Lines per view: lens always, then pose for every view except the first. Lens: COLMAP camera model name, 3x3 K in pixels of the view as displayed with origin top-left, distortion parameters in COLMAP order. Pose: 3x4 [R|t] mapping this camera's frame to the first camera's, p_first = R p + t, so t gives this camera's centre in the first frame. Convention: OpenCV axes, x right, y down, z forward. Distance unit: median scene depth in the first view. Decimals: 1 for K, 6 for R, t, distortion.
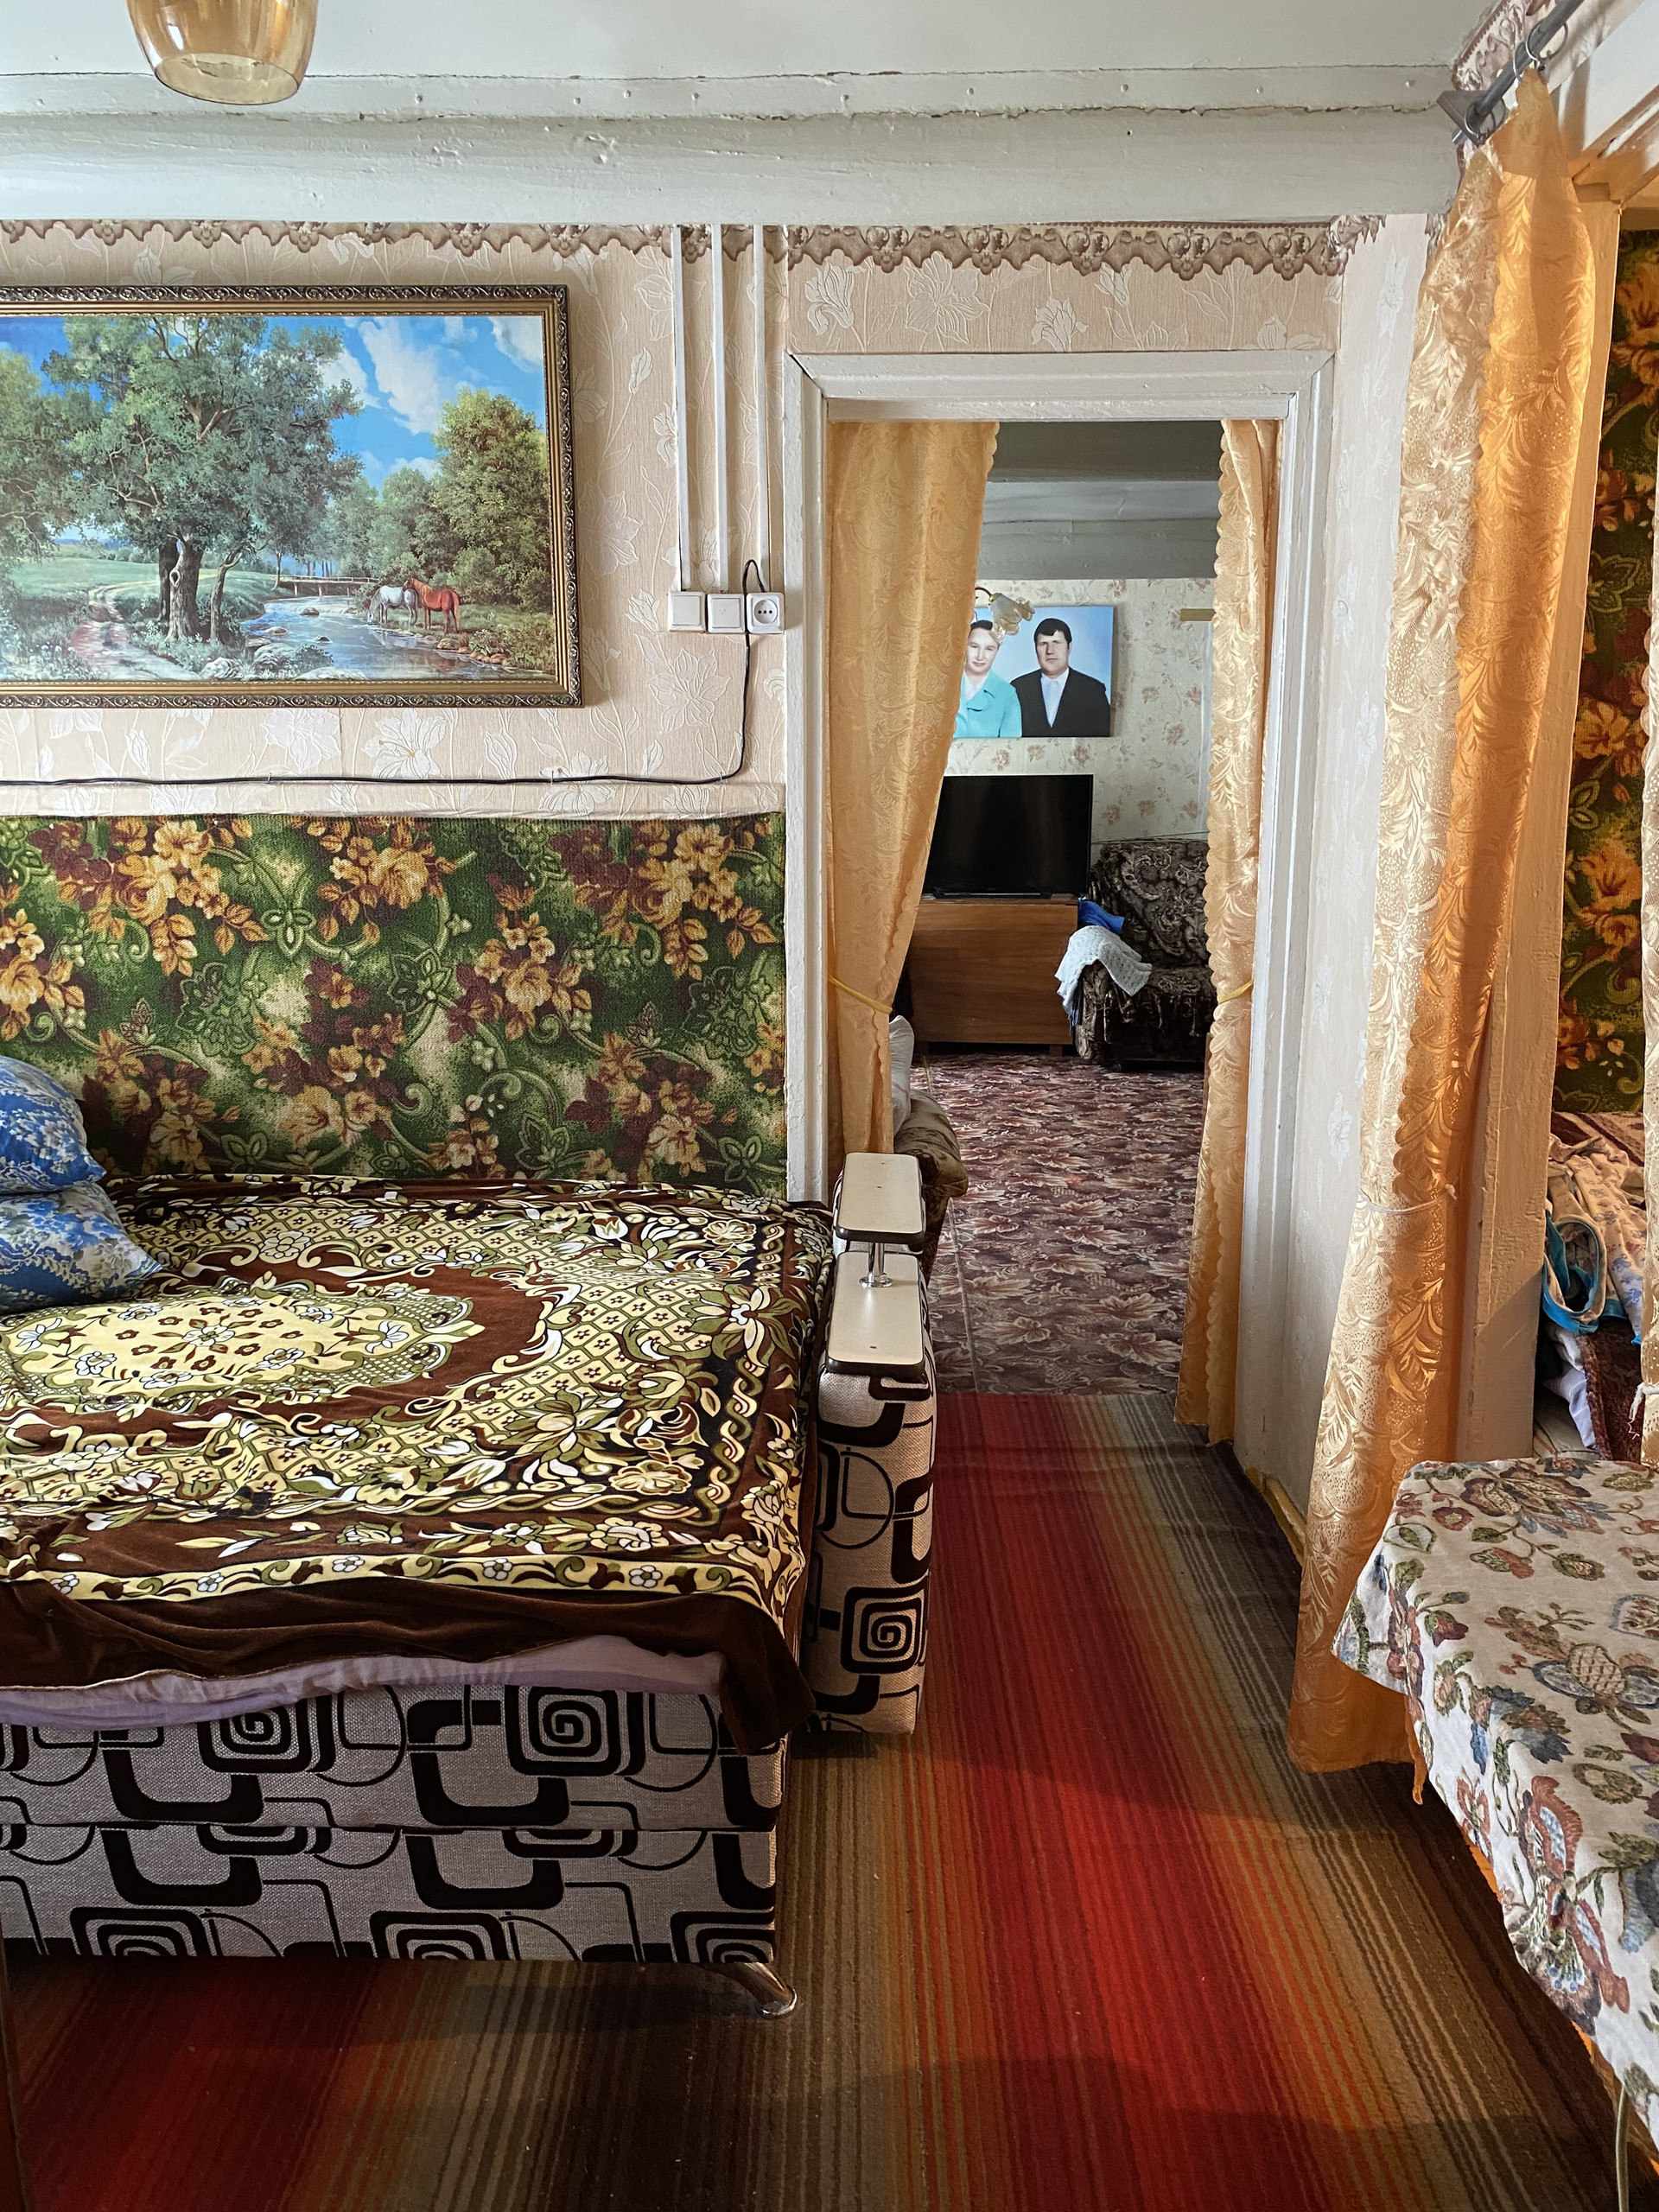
lens RADIAL K [[1659.6, 0, 824.0], [0, 1659.6, 1109.9], [0, 0, 1]] dist [0.027947, -0.025749]
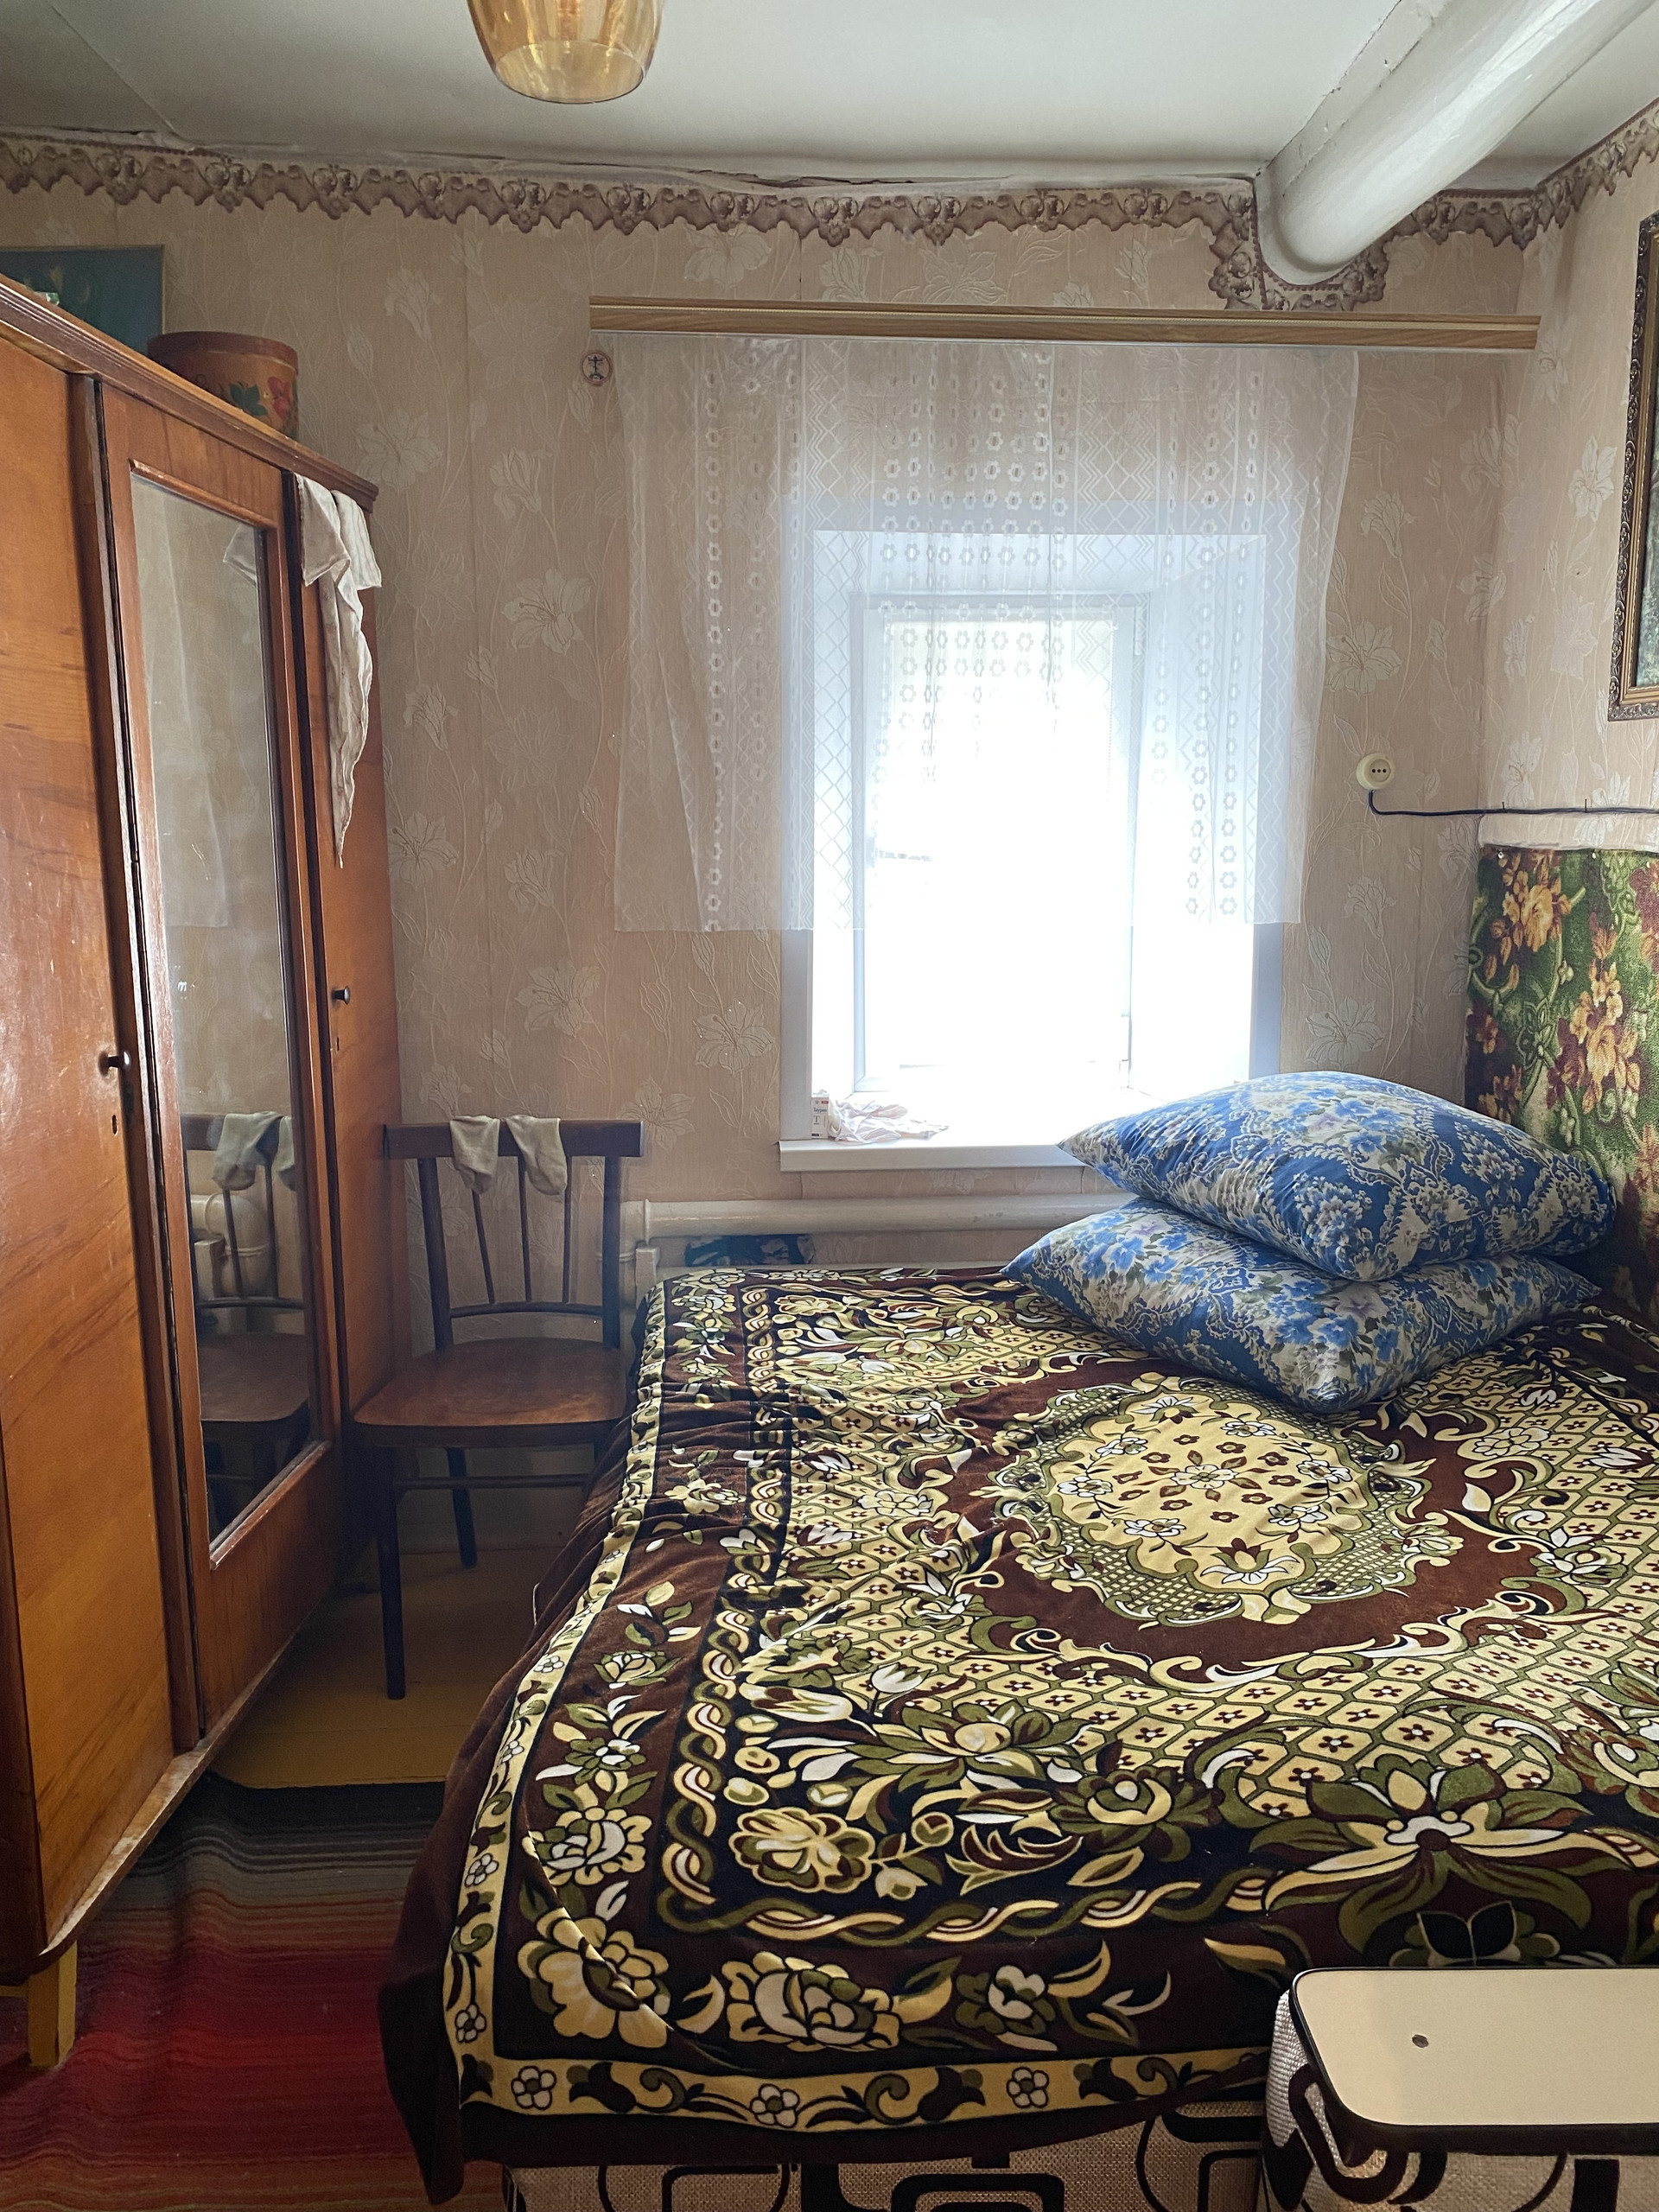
lens RADIAL K [[1659.6, 0, 822.1], [0, 1659.6, 1106.9], [0, 0, 1]] dist [0.027947, -0.025749]
pose [[0.070206, 0.187208, -0.979808, 0.433150], [-0.184640, 0.967698, 0.171664, -0.164115], [0.980296, 0.168860, 0.102504, 0.736502]]
